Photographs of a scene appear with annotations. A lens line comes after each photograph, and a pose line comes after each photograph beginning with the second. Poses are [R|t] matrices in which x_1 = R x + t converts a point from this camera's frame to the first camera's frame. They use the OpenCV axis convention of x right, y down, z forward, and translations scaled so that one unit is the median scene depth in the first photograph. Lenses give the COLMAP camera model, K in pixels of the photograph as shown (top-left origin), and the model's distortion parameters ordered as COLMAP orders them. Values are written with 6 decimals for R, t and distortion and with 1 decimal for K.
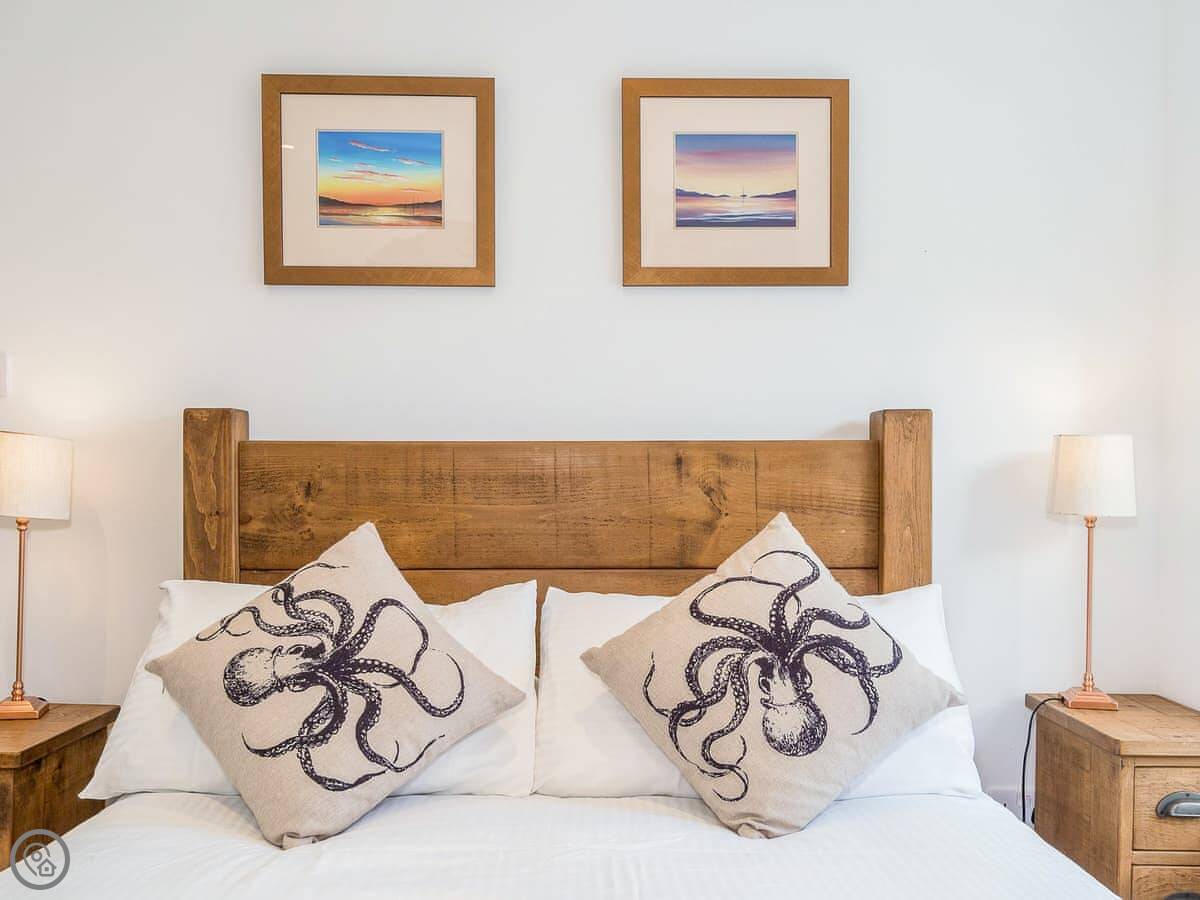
lens RADIAL K [[1052.3, 0, 656.0], [0, 1052.3, 475.9], [0, 0, 1]] dist [0.007572, 0.005770]
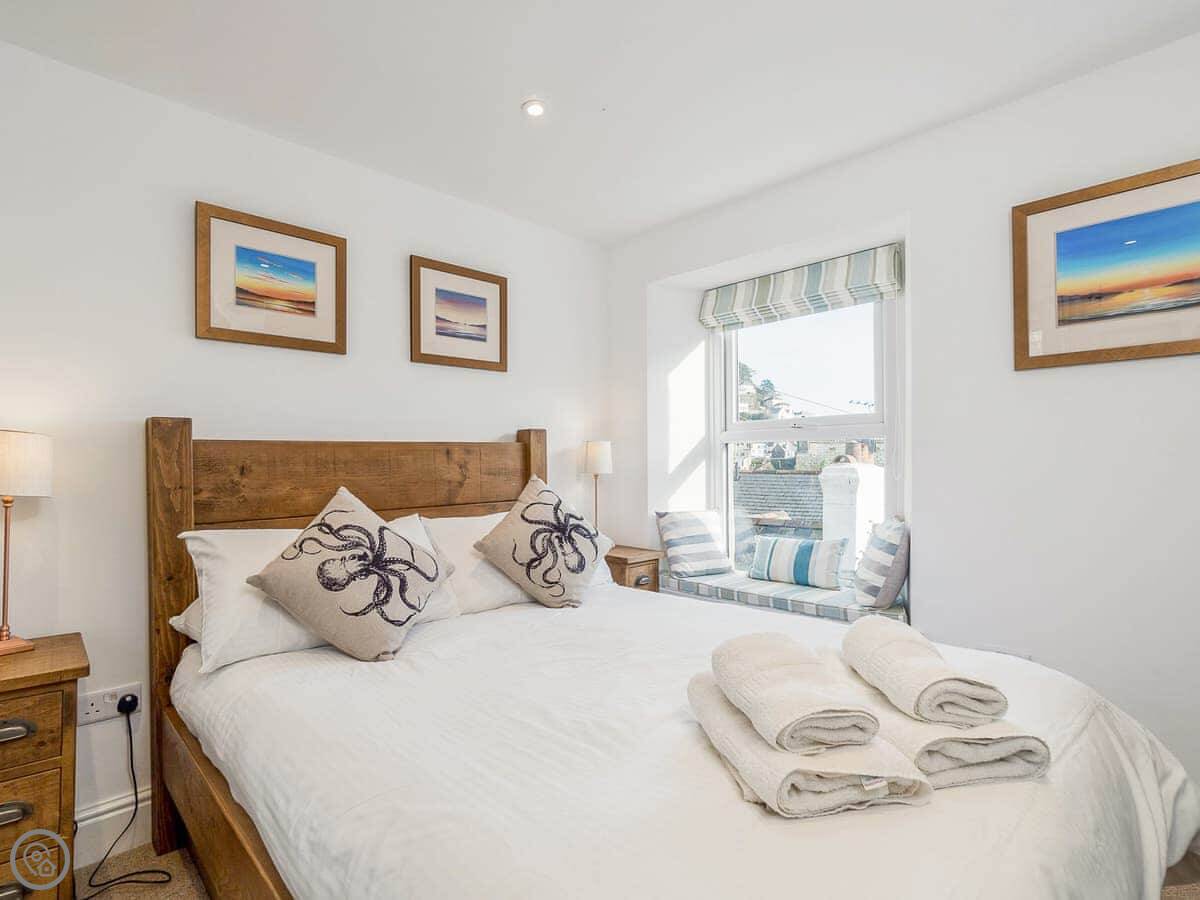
lens RADIAL K [[585.0, 0, 592.5], [0, 585.0, 448.9], [0, 0, 1]] dist [-0.002340, -0.000804]
pose [[0.732935, 0.000378, 0.680298, -0.544368], [0.013250, 0.999802, -0.014831, 0.000345], [-0.680169, 0.019884, 0.732785, -0.008905]]
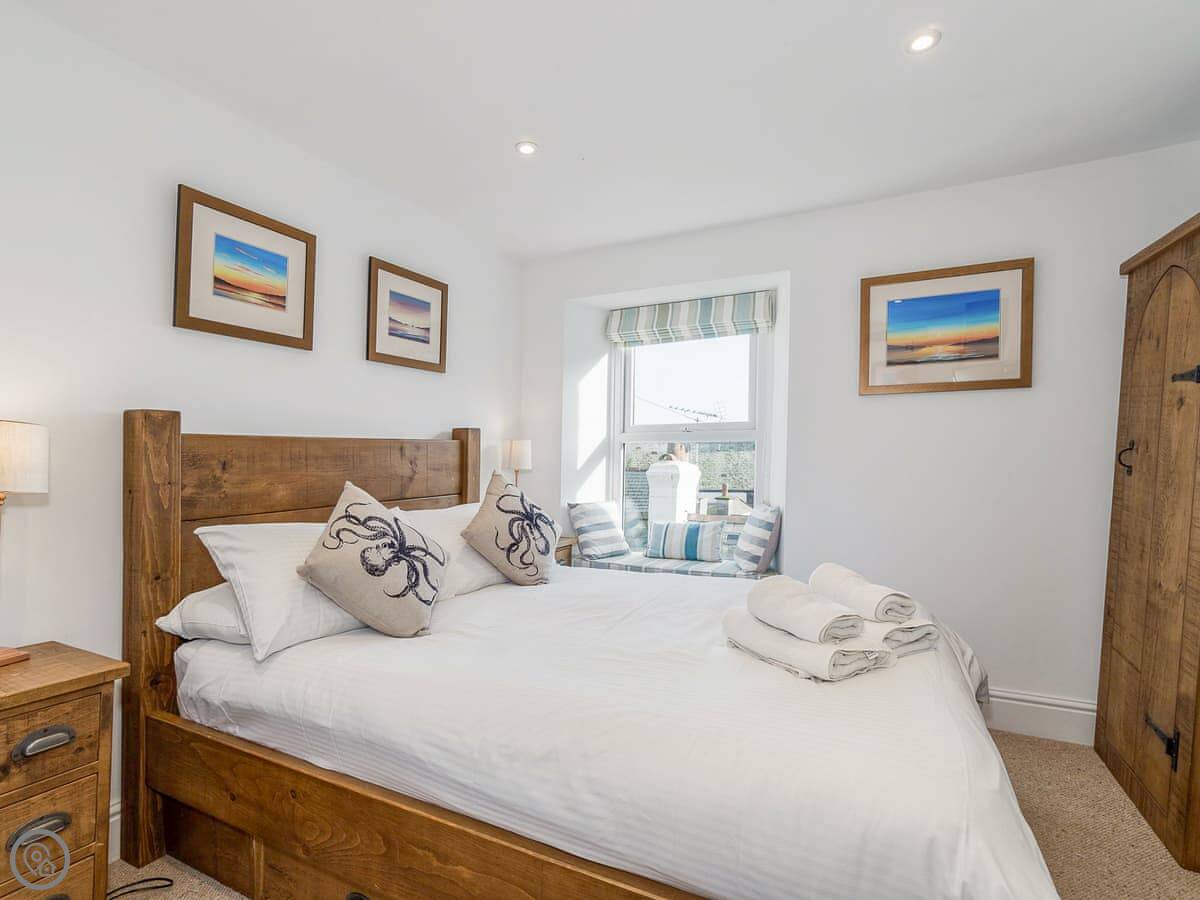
lens RADIAL K [[577.7, 0, 595.2], [0, 577.7, 455.2], [0, 0, 1]] dist [-0.002315, -0.000383]
pose [[0.476738, -0.005482, 0.879028, -0.825979], [0.005174, 0.999981, 0.003430, -0.002717], [-0.879030, 0.002913, 0.476758, 0.111447]]
